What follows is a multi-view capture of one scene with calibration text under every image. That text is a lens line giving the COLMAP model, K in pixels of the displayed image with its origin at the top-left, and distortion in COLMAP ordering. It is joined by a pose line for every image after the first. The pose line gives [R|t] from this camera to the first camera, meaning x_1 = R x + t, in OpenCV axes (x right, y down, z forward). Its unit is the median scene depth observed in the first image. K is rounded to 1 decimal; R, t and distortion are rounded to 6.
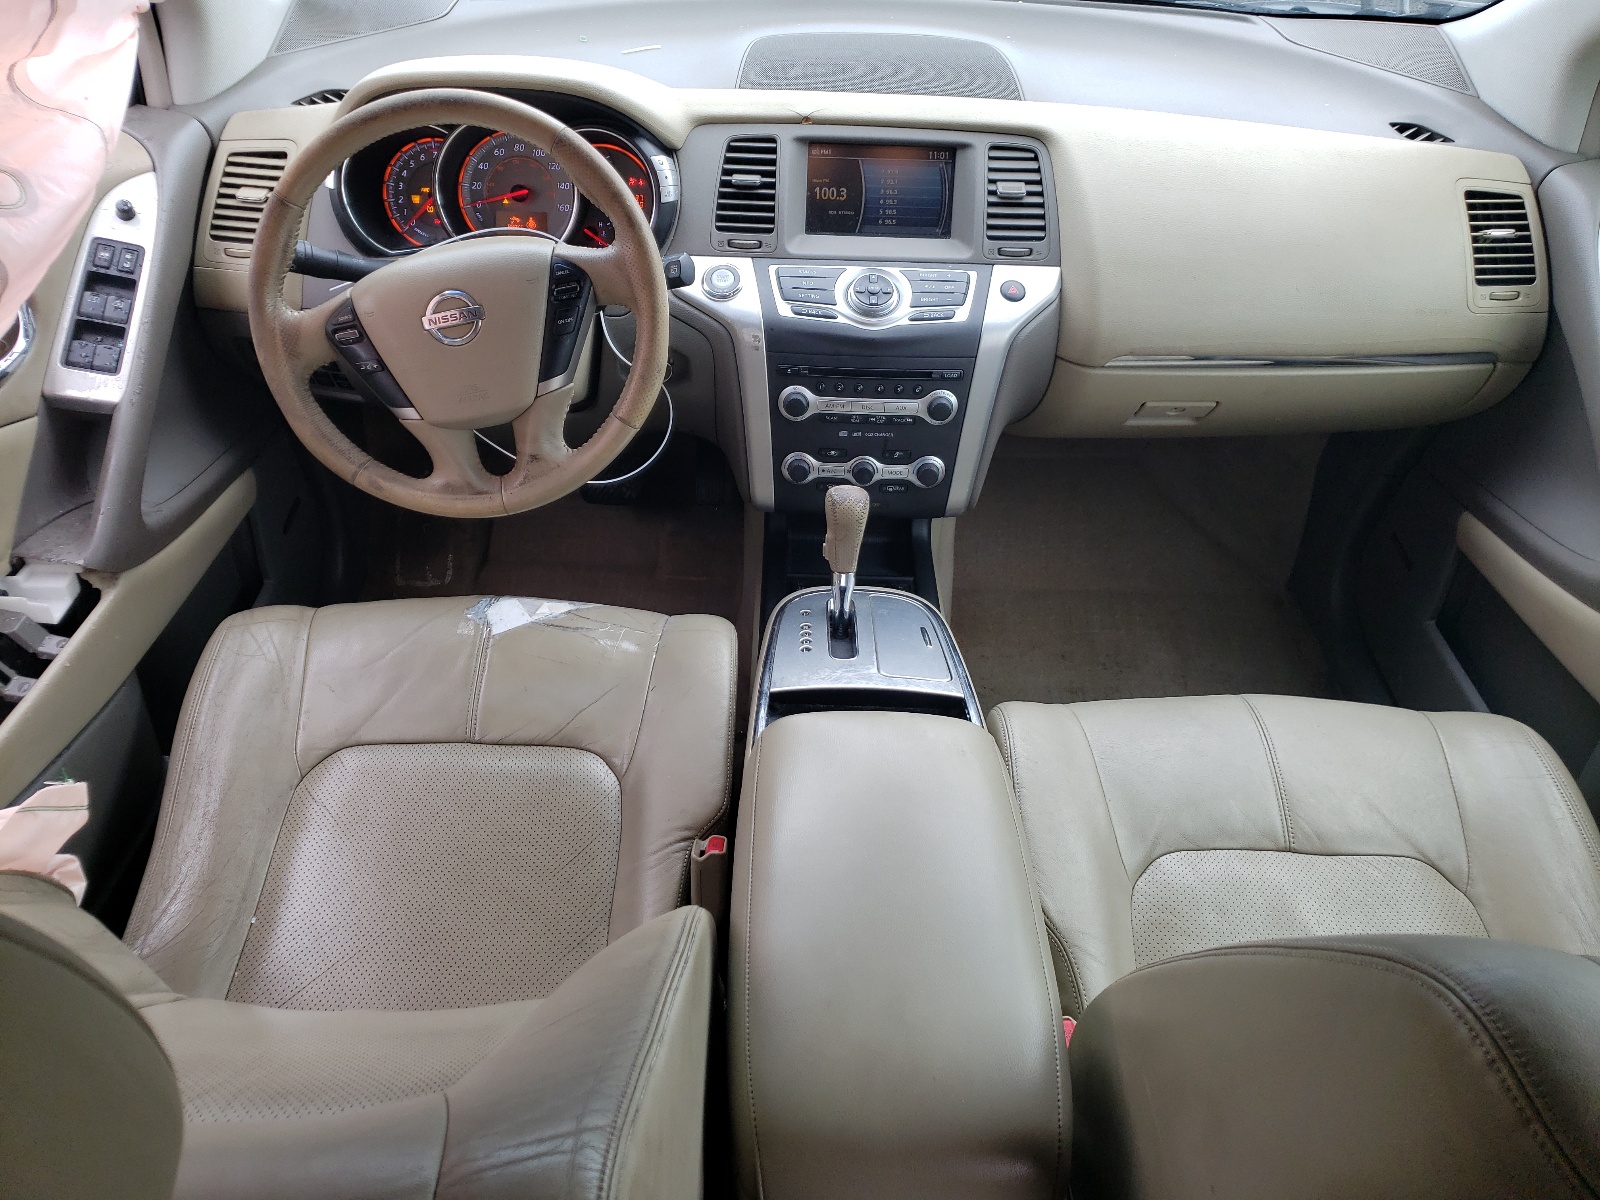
lens RADIAL K [[1364.8, 0, 804.4], [0, 1364.8, 593.8], [0, 0, 1]] dist [0.019624, 0.007277]
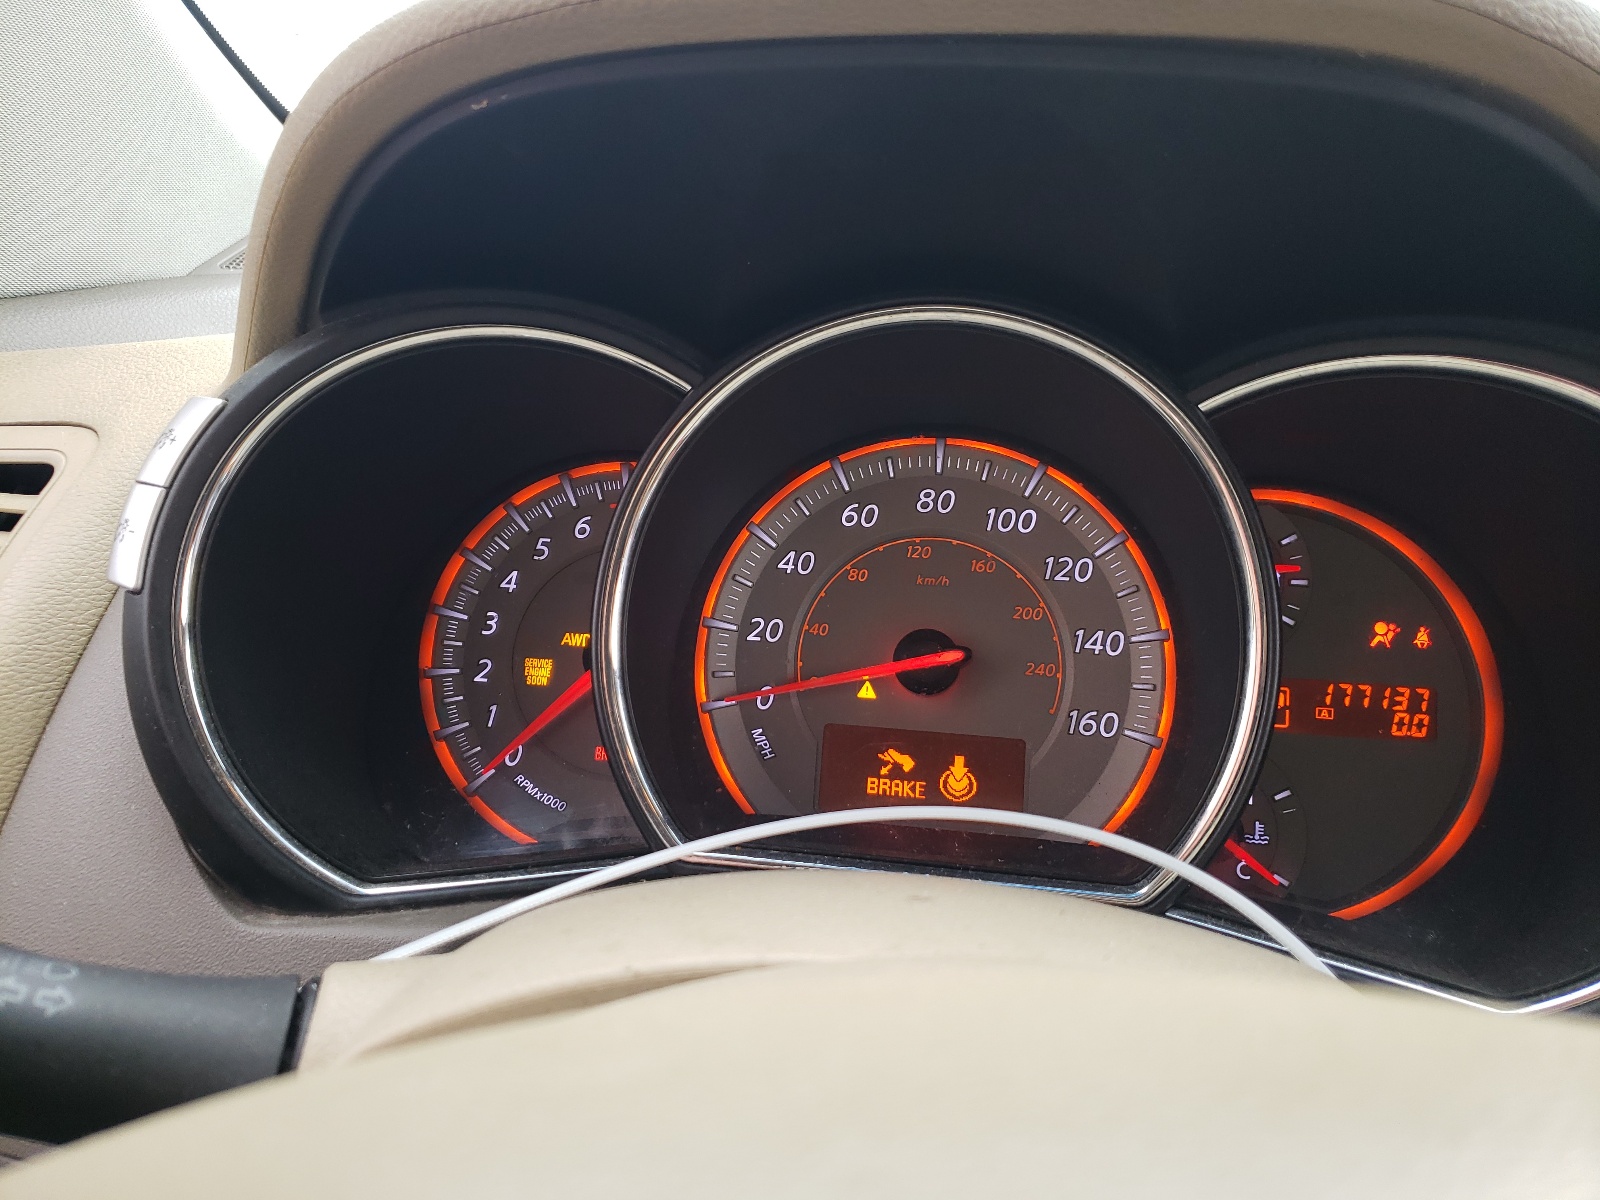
lens RADIAL K [[1364.8, 0, 798.0], [0, 1364.8, 596.9], [0, 0, 1]] dist [0.019624, 0.007277]
pose [[0.989636, 0.026543, -0.141125, -0.196238], [-0.078526, 0.922838, -0.377098, -0.205354], [0.120226, 0.384272, 0.915358, 0.757574]]
